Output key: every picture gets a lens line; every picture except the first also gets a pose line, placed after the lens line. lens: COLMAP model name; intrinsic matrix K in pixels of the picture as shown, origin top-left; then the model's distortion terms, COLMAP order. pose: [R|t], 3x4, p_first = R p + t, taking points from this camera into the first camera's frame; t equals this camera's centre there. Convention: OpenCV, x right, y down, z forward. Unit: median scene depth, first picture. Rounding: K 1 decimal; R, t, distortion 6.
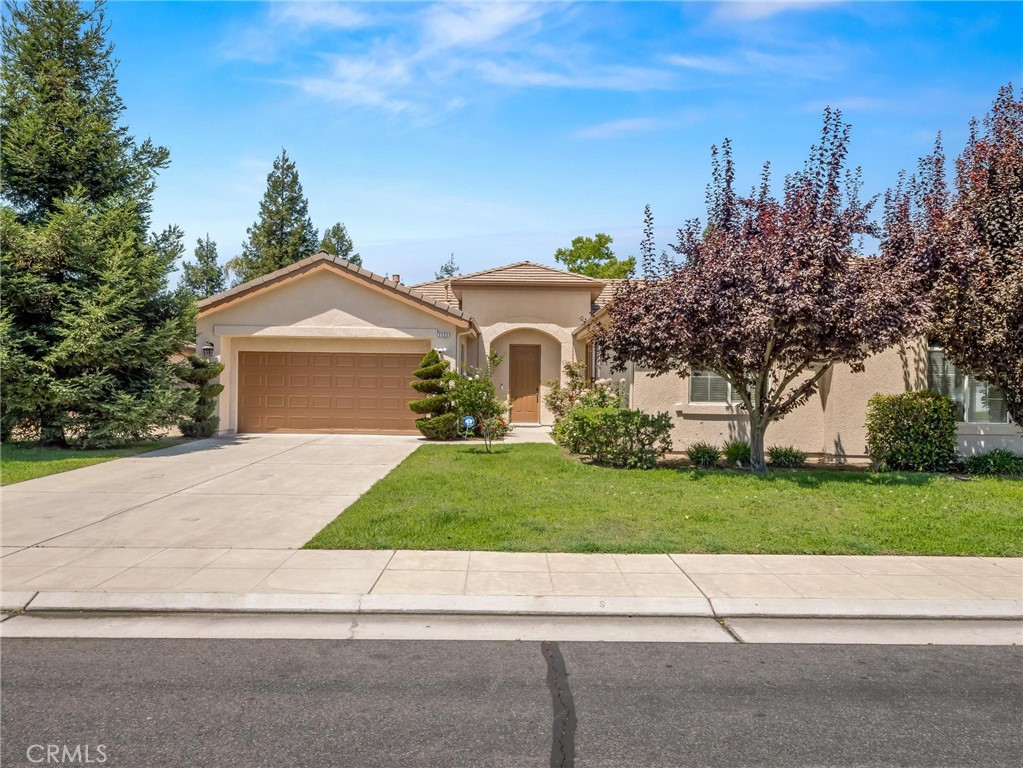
lens RADIAL K [[730.9, 0, 511.5], [0, 730.9, 384.0], [0, 0, 1]] dist [0.001130, 0.001773]
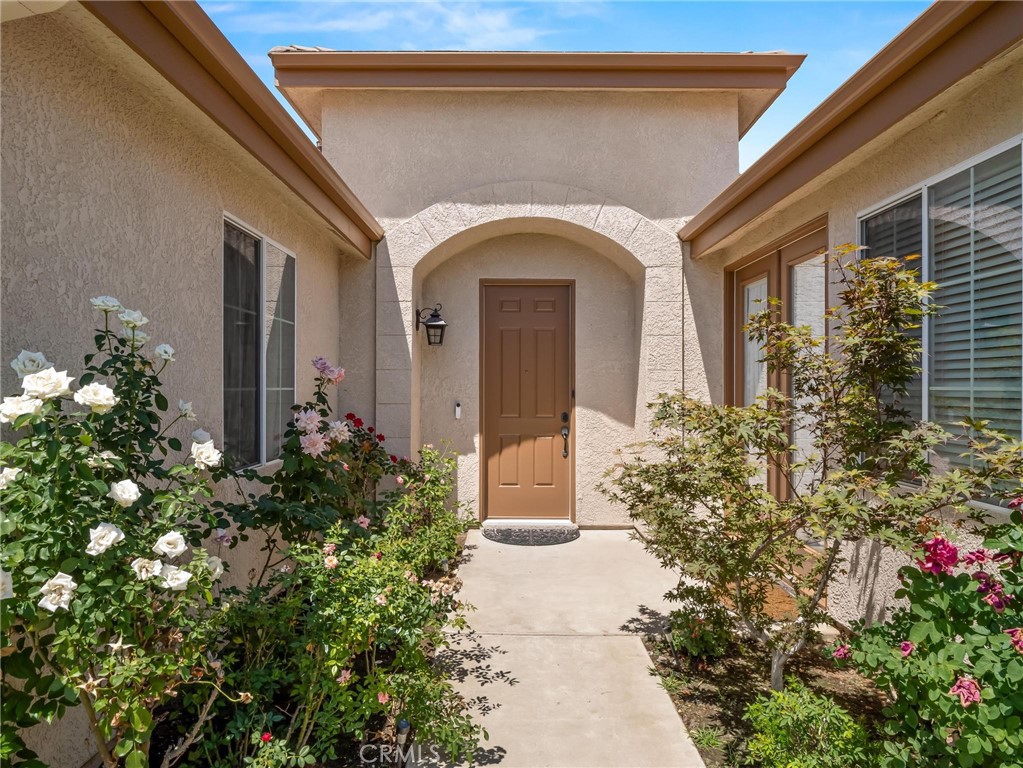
lens RADIAL K [[584.5, 0, 511.5], [0, 584.5, 384.0], [0, 0, 1]] dist [0.000339, 0.000030]
pose [[0.999899, -0.009541, -0.010501, 0.018008], [0.009577, 0.999949, 0.003330, -0.010254], [0.010468, -0.003430, 0.999939, 0.954461]]
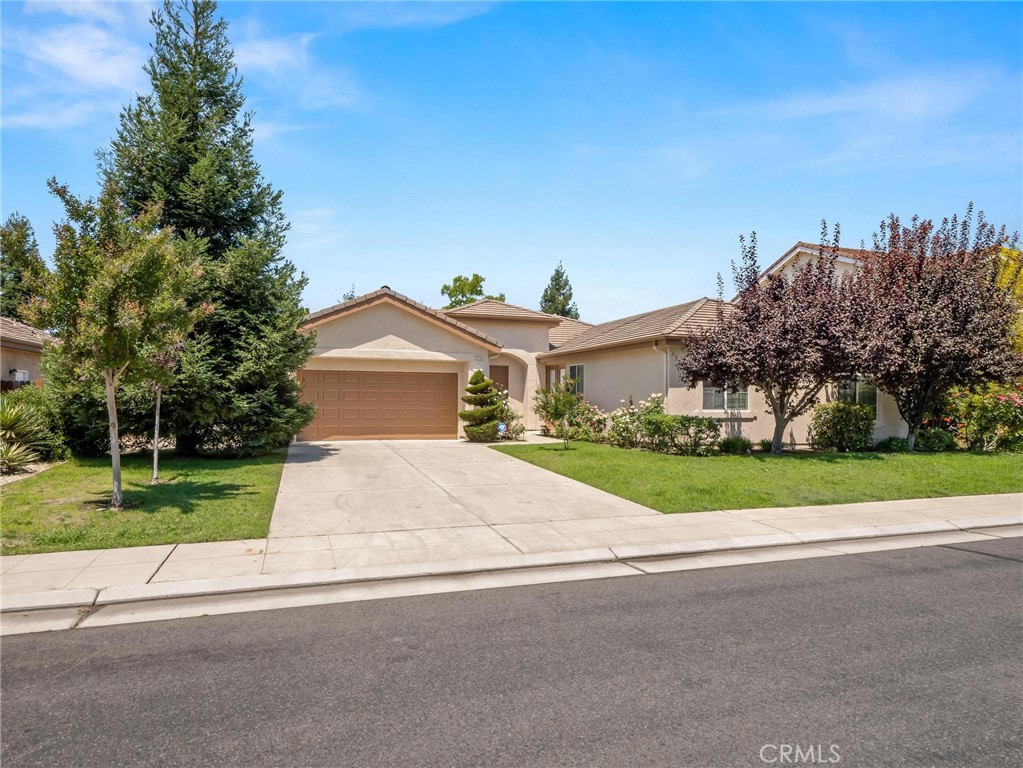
lens RADIAL K [[624.9, 0, 511.5], [0, 624.9, 384.0], [0, 0, 1]] dist [-0.002296, -0.001446]
pose [[0.948352, 0.001938, 0.317214, -0.385672], [0.004170, 0.999819, -0.018575, -0.003172], [-0.317192, 0.018938, 0.948172, -0.028513]]
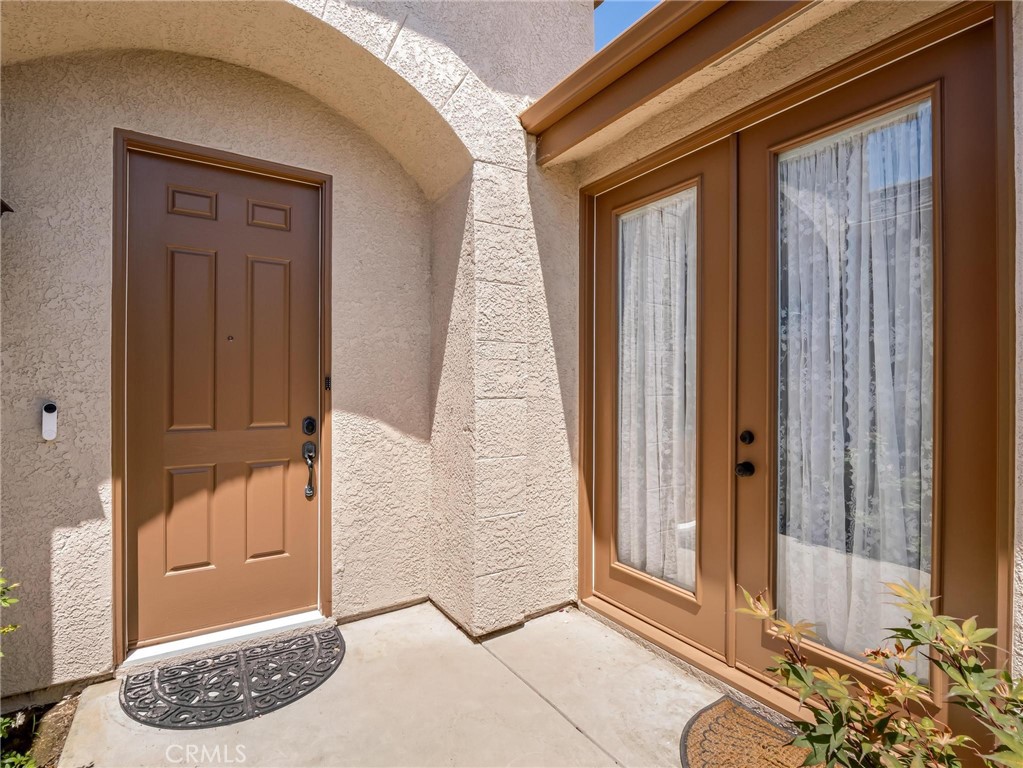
lens RADIAL K [[512.6, 0, 511.5], [0, 512.6, 384.0], [0, 0, 1]] dist [-0.005160, -0.000700]
pose [[0.848610, -0.008714, 0.528947, 0.013445], [0.003881, 0.999940, 0.010247, -0.004062], [-0.529004, -0.006643, 0.848593, 1.127392]]
